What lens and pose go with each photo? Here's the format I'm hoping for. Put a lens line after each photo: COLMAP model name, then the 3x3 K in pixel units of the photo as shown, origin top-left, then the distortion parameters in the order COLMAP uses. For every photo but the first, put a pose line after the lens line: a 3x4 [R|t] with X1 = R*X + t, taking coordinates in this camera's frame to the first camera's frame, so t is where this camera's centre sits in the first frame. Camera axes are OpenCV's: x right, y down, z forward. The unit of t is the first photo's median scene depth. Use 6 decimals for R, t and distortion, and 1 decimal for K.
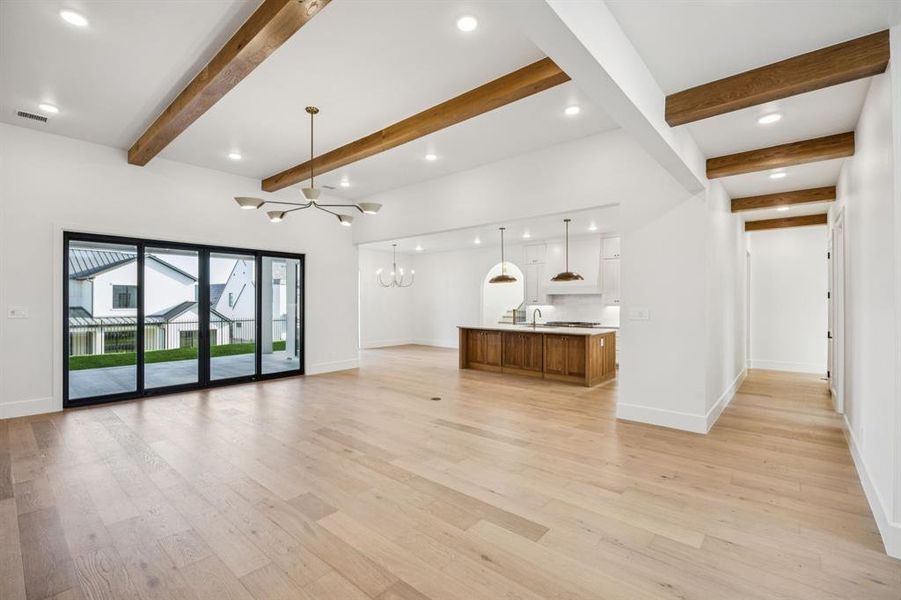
lens RADIAL K [[403.0, 0, 450.5], [0, 403.0, 300.0], [0, 0, 1]] dist [-0.004244, -0.000453]
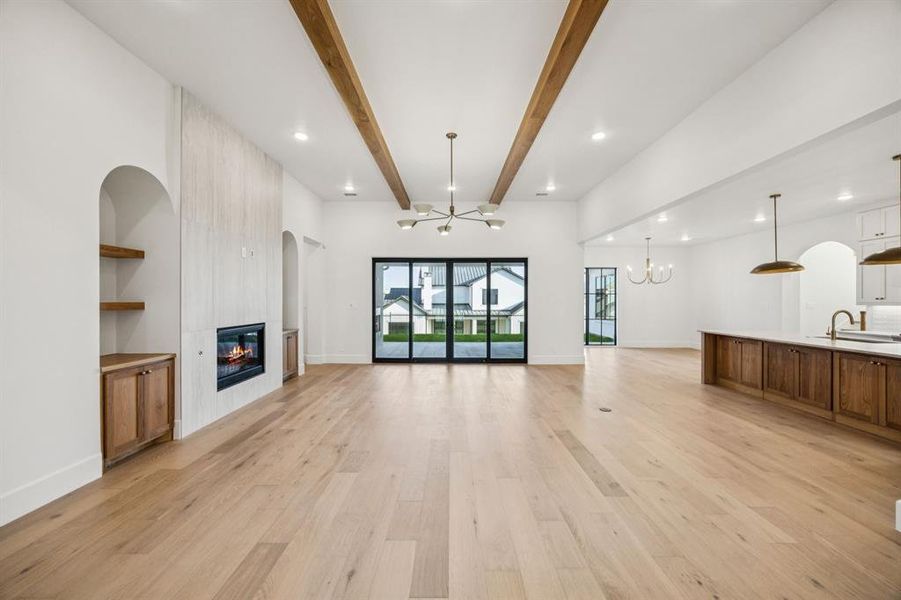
lens RADIAL K [[350.4, 0, 450.5], [0, 350.4, 300.0], [0, 0, 1]] dist [-0.000194, -0.000020]
pose [[0.653861, 0.000184, -0.756614, 0.246088], [0.001920, 0.999996, 0.001903, 0.003221], [0.756612, -0.002697, 0.653859, 0.188377]]
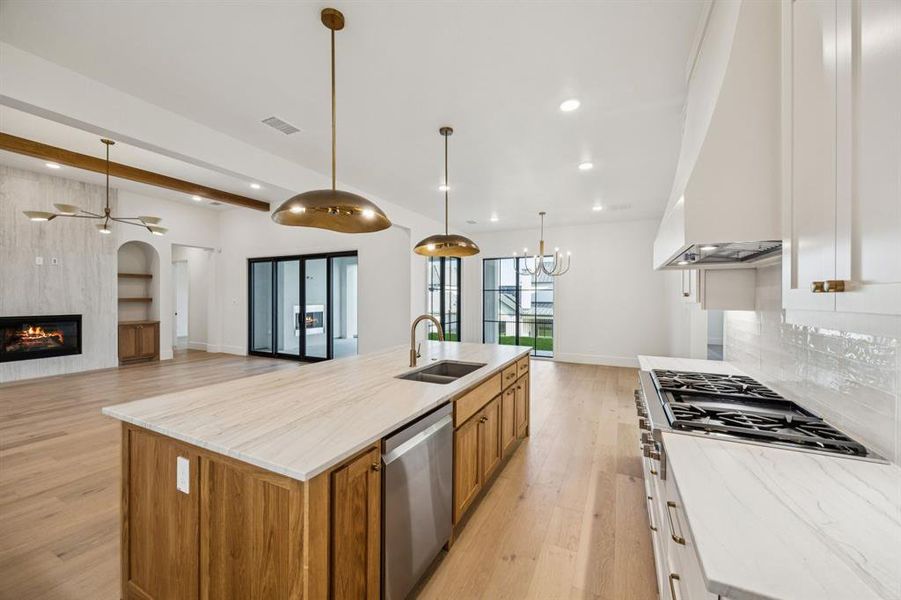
lens RADIAL K [[350.4, 0, 450.5], [0, 350.4, 300.0], [0, 0, 1]] dist [-0.000194, -0.000020]
pose [[0.243842, 0.004654, -0.969804, 0.555147], [-0.001718, 0.999989, 0.004367, 0.007254], [0.969813, 0.000602, 0.243847, 1.006326]]
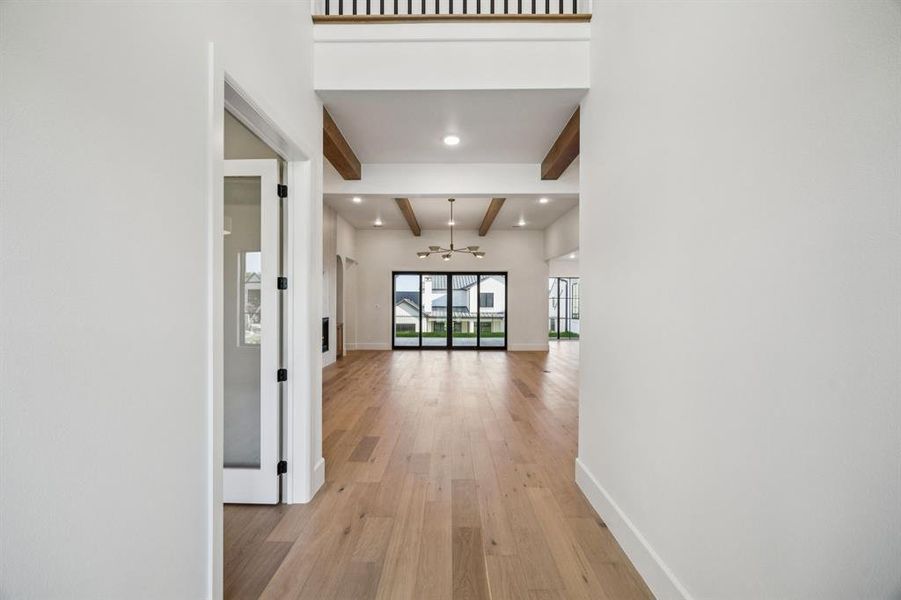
lens RADIAL K [[350.4, 0, 450.5], [0, 350.4, 300.0], [0, 0, 1]] dist [-0.000194, -0.000020]
pose [[0.656760, -0.004978, -0.754084, 0.505166], [-0.000476, 0.999975, -0.007016, 0.003038], [0.754100, 0.004966, 0.656741, -0.040860]]
